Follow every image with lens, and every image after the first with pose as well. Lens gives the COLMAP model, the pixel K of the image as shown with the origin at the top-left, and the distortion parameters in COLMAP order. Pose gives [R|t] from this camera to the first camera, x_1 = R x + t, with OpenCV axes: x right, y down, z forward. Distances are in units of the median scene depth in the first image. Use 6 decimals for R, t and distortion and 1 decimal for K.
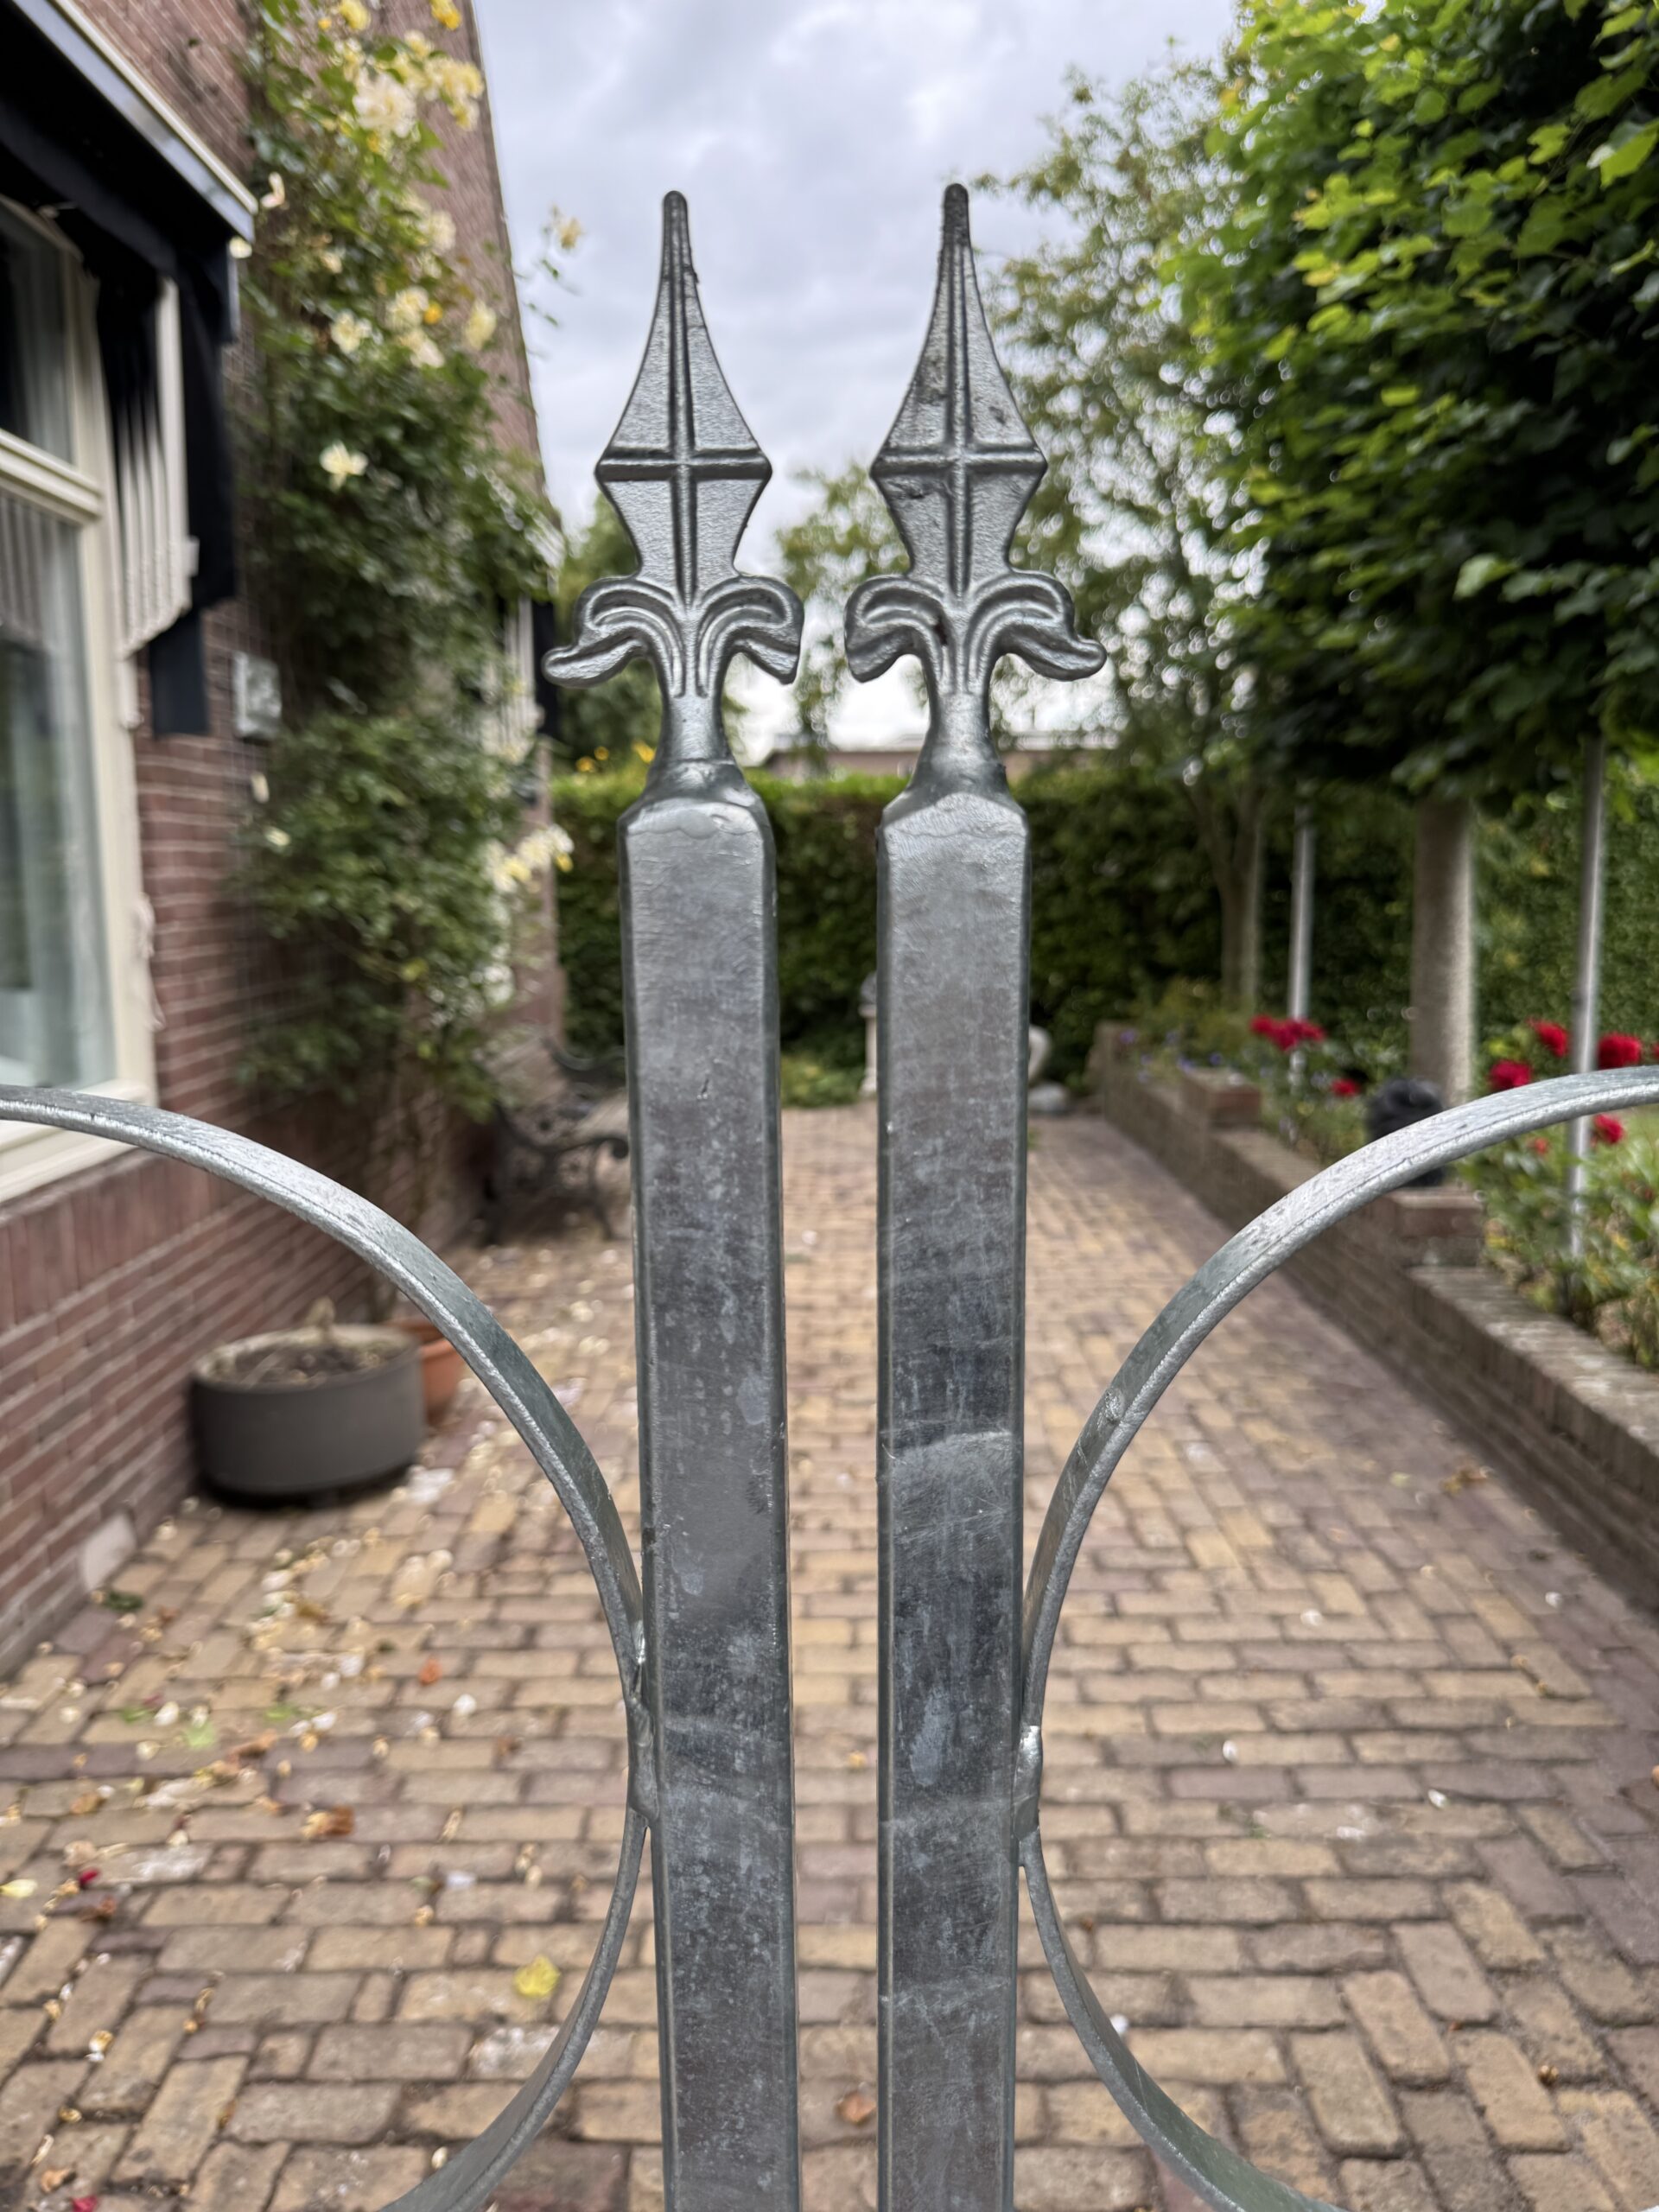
lens RADIAL K [[1679.0, 0, 844.3], [0, 1679.0, 1038.9], [0, 0, 1]] dist [-0.008506, -0.008498]
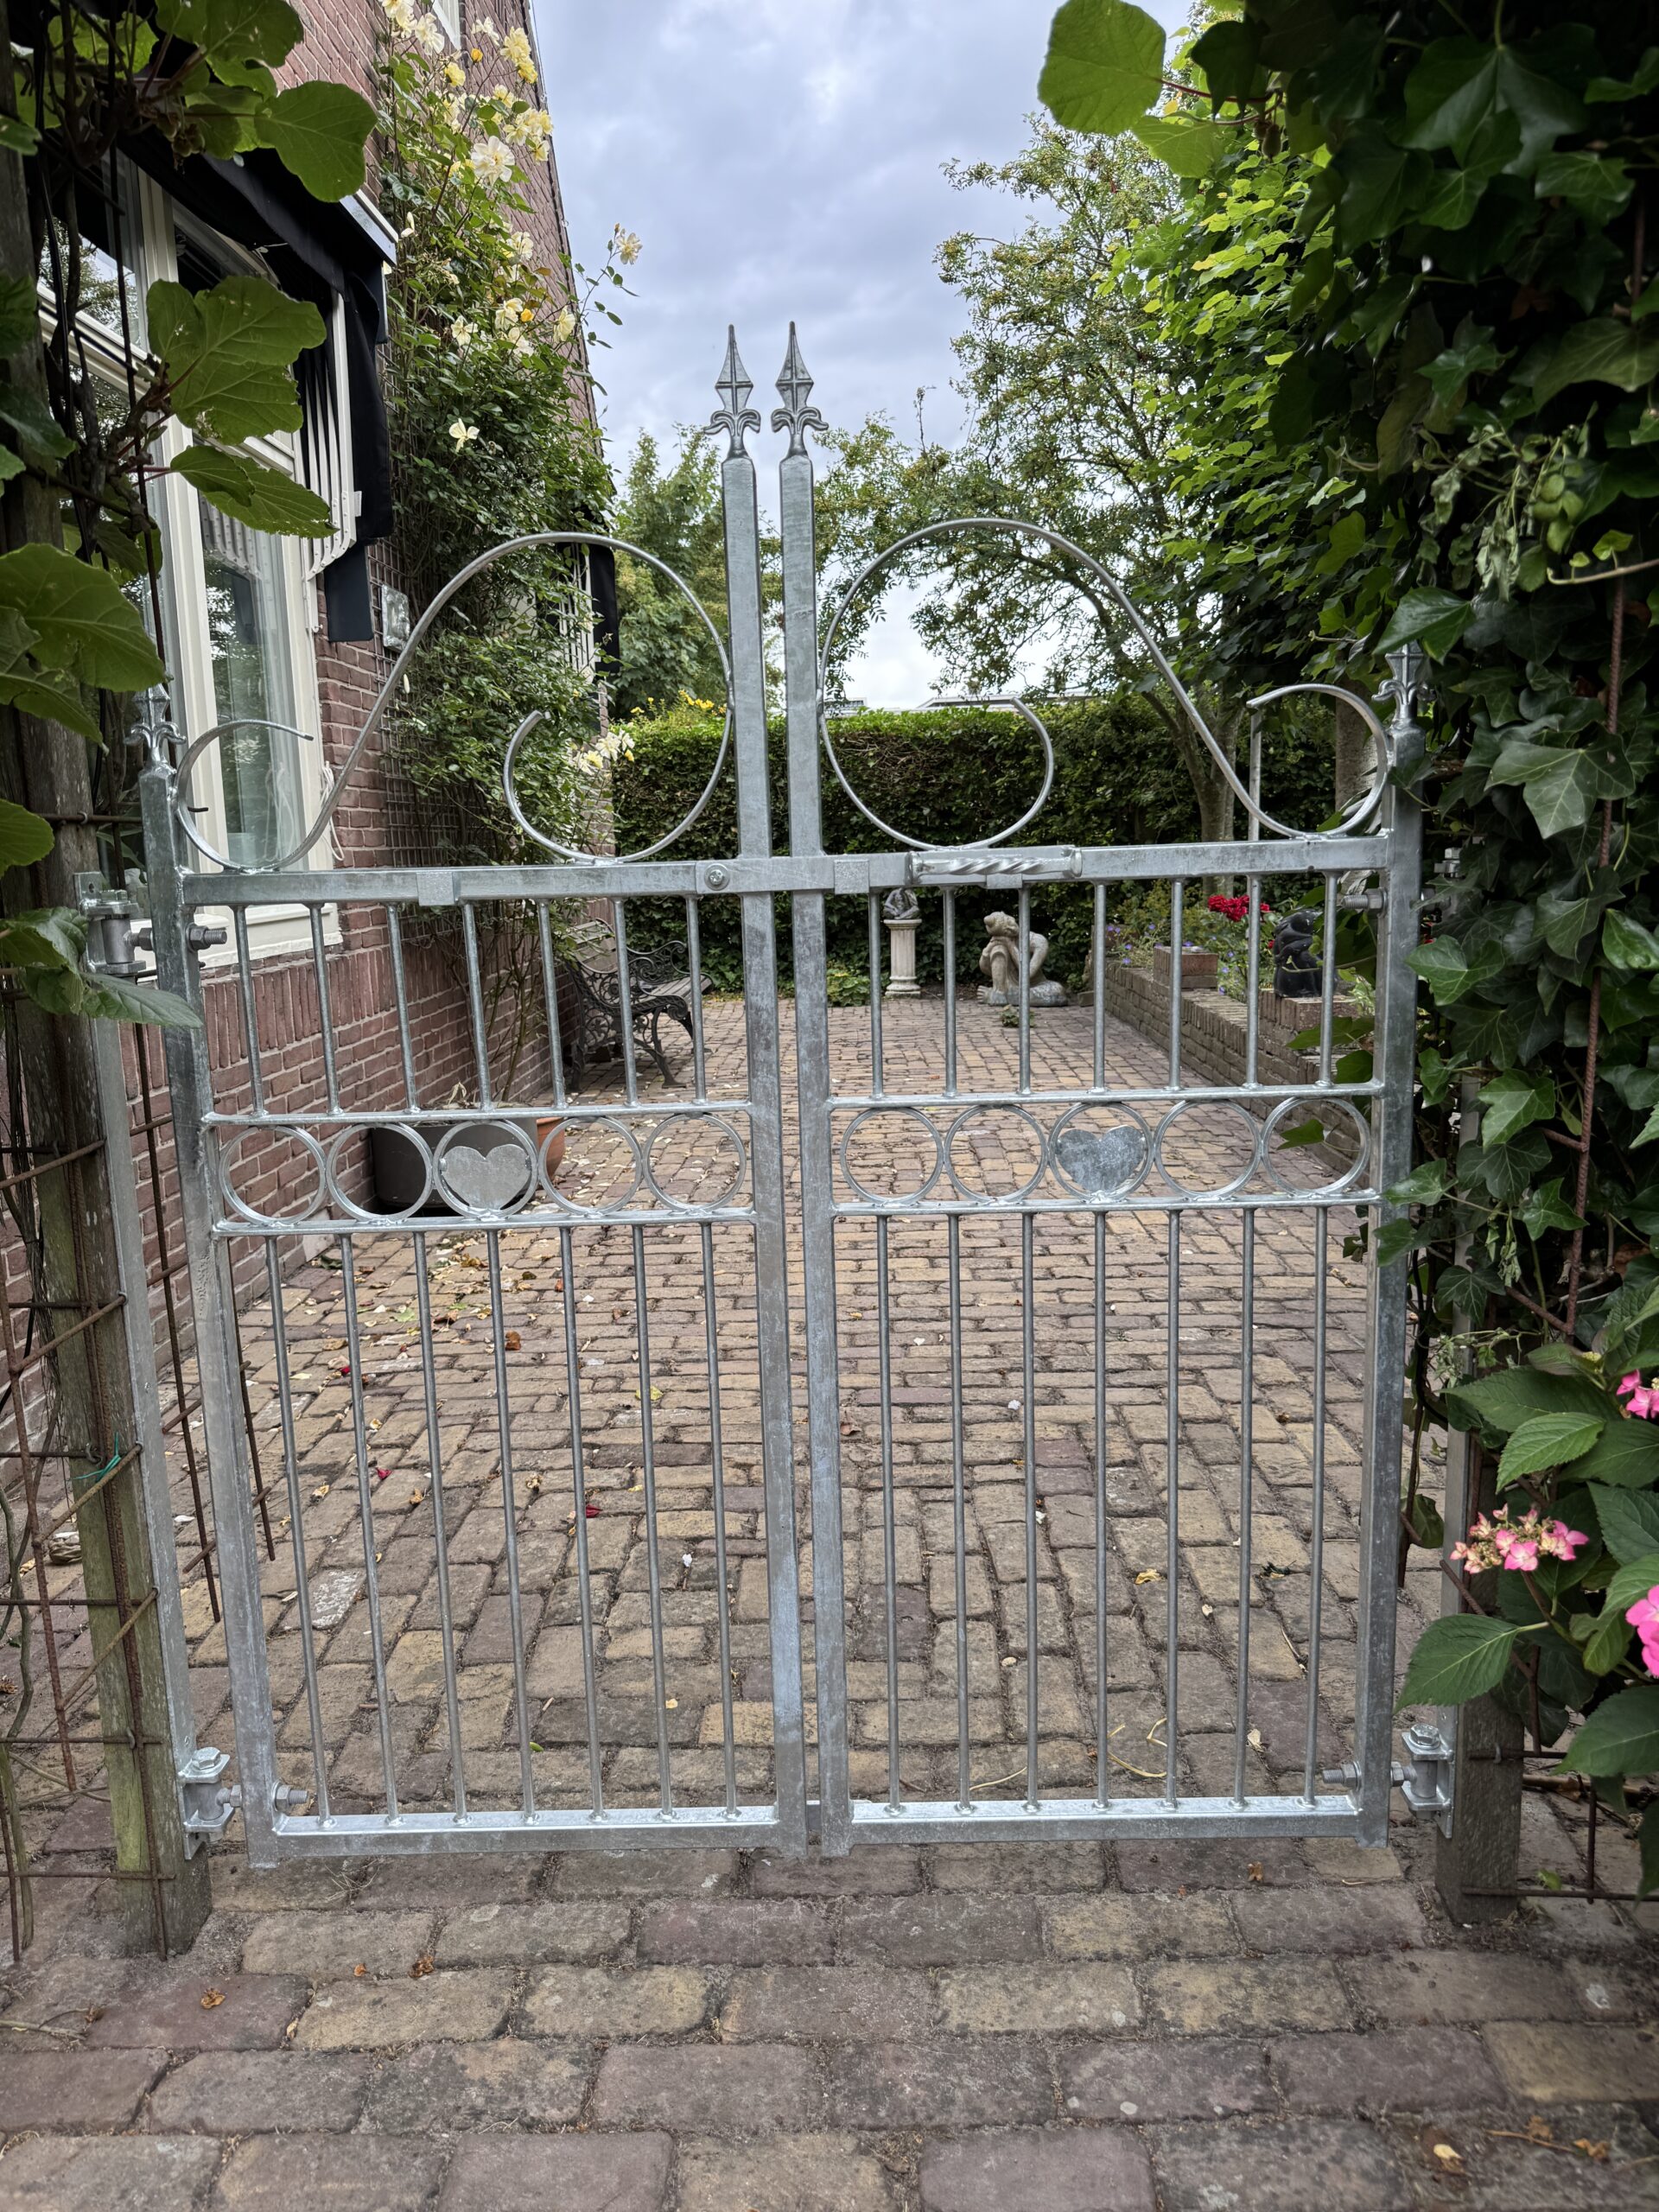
lens RADIAL K [[1799.8, 0, 841.9], [0, 1799.8, 1117.4], [0, 0, 1]] dist [0.014497, -0.016509]
pose [[0.999411, -0.015275, -0.030739, 0.032973], [0.016054, 0.999552, 0.025257, 0.159929], [0.030340, -0.025736, 0.999208, -0.412375]]
